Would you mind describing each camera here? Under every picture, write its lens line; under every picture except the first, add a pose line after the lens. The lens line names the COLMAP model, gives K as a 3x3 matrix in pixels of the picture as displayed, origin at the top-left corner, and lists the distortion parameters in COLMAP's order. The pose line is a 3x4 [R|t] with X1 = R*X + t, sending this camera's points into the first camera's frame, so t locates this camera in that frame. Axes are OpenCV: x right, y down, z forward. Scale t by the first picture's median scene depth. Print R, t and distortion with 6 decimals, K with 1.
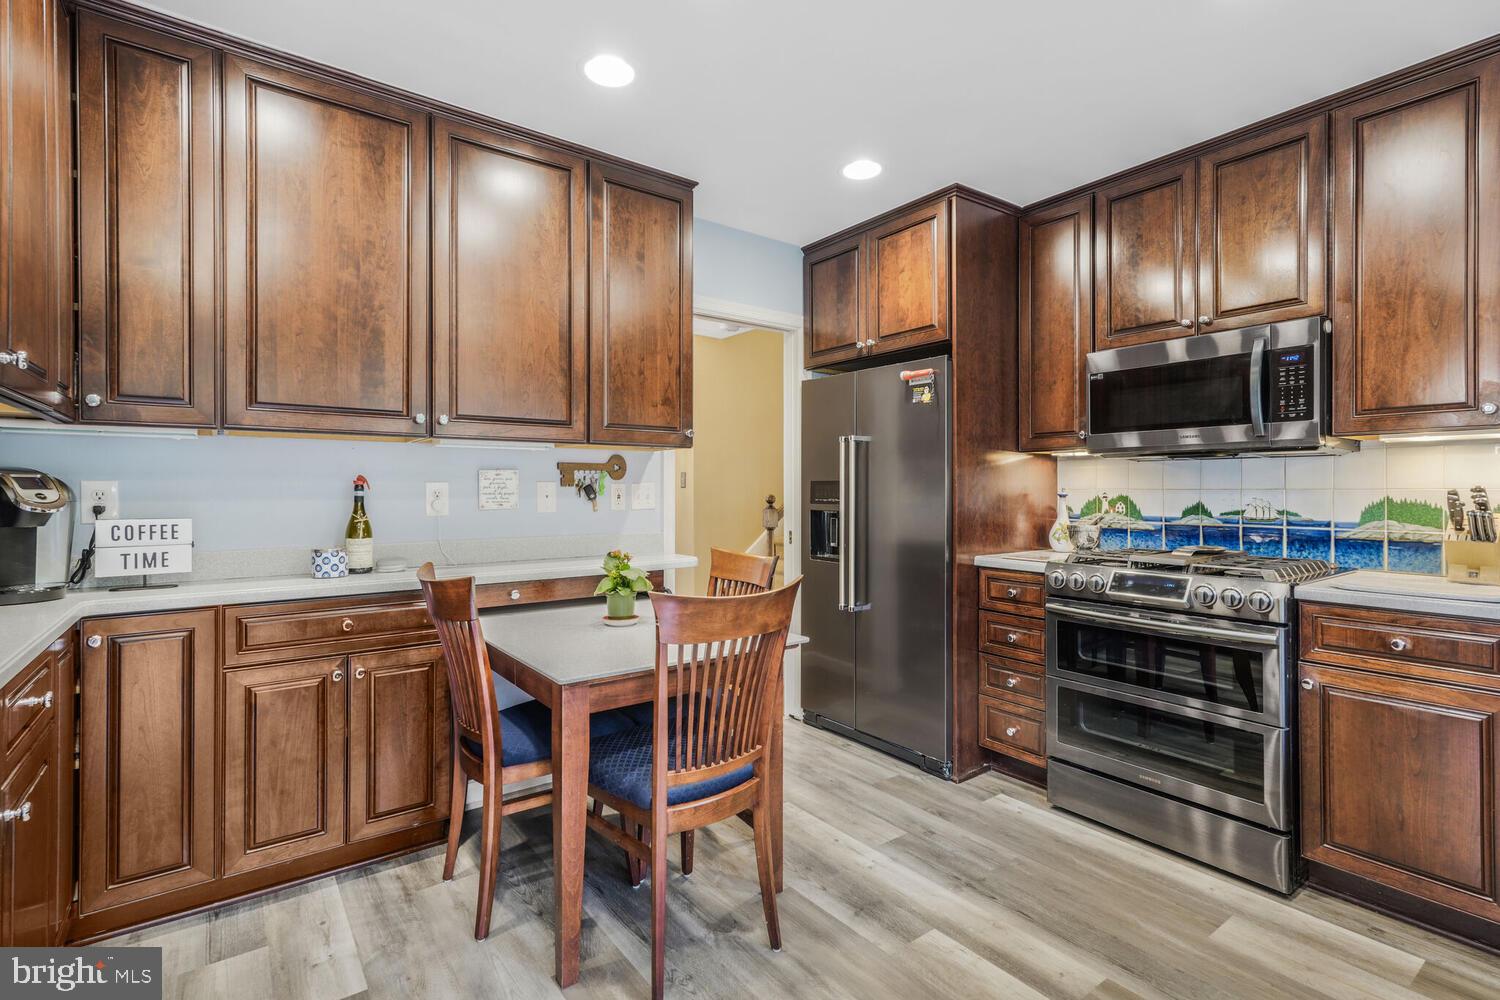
lens RADIAL K [[693.3, 0, 760.9], [0, 693.3, 492.0], [0, 0, 1]] dist [-0.000686, -0.000121]
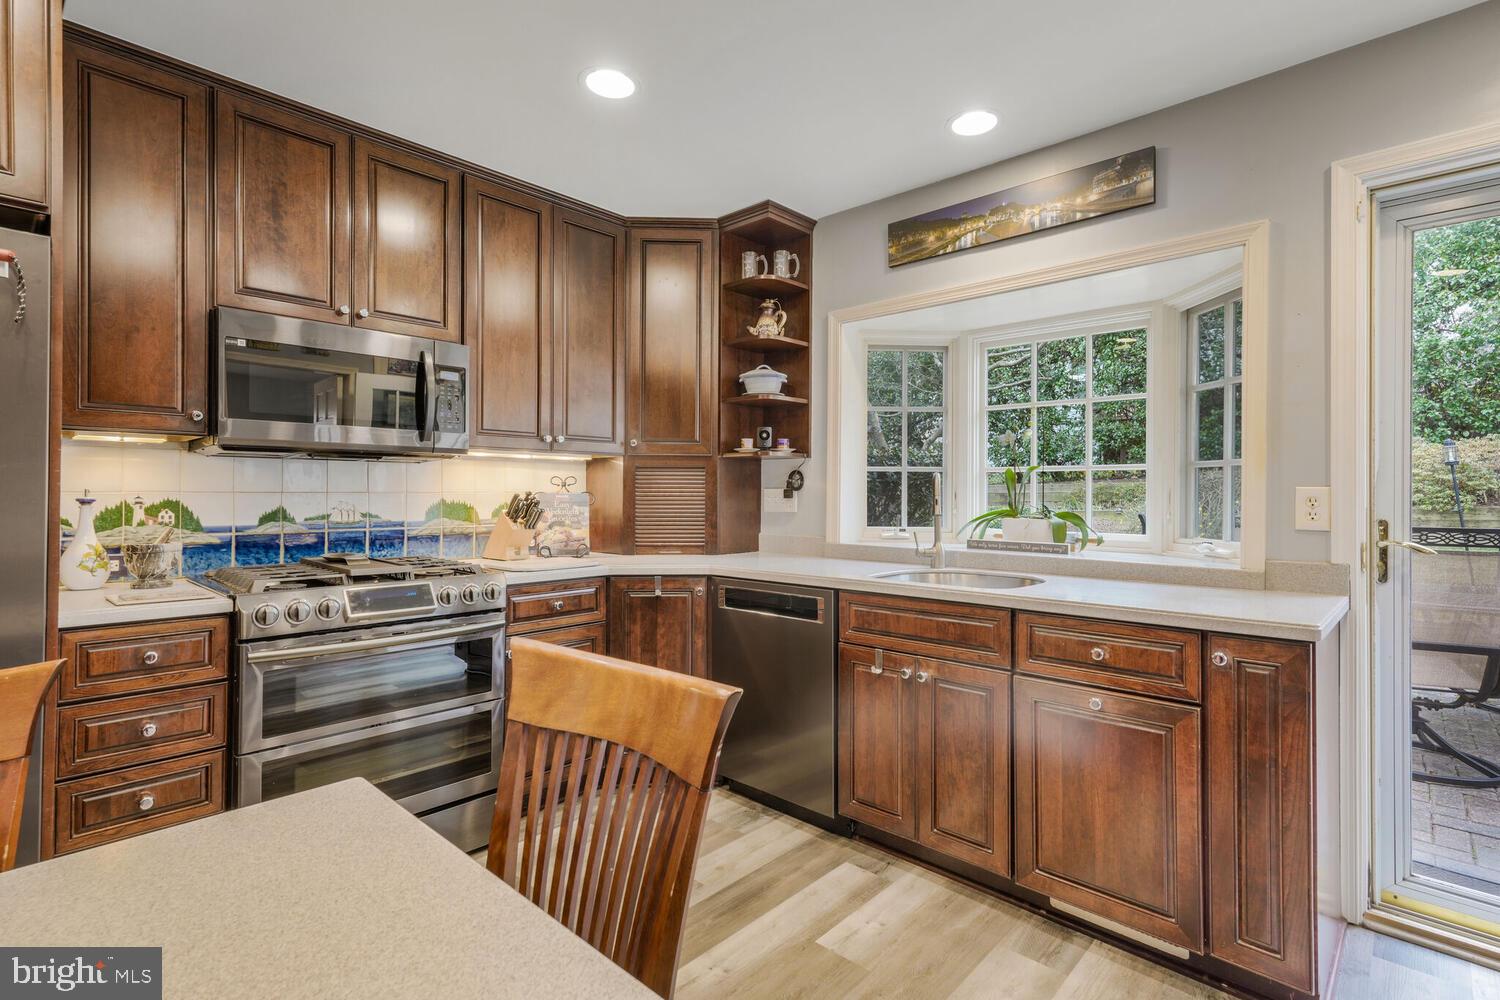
lens RADIAL K [[725.2, 0, 752.5], [0, 725.2, 488.0], [0, 0, 1]] dist [0.018053, -0.000269]
pose [[-0.167824, 0.005947, 0.985799, -0.404180], [-0.000477, 0.999981, -0.006113, -0.004022], [-0.985817, -0.001496, -0.167818, 0.603770]]
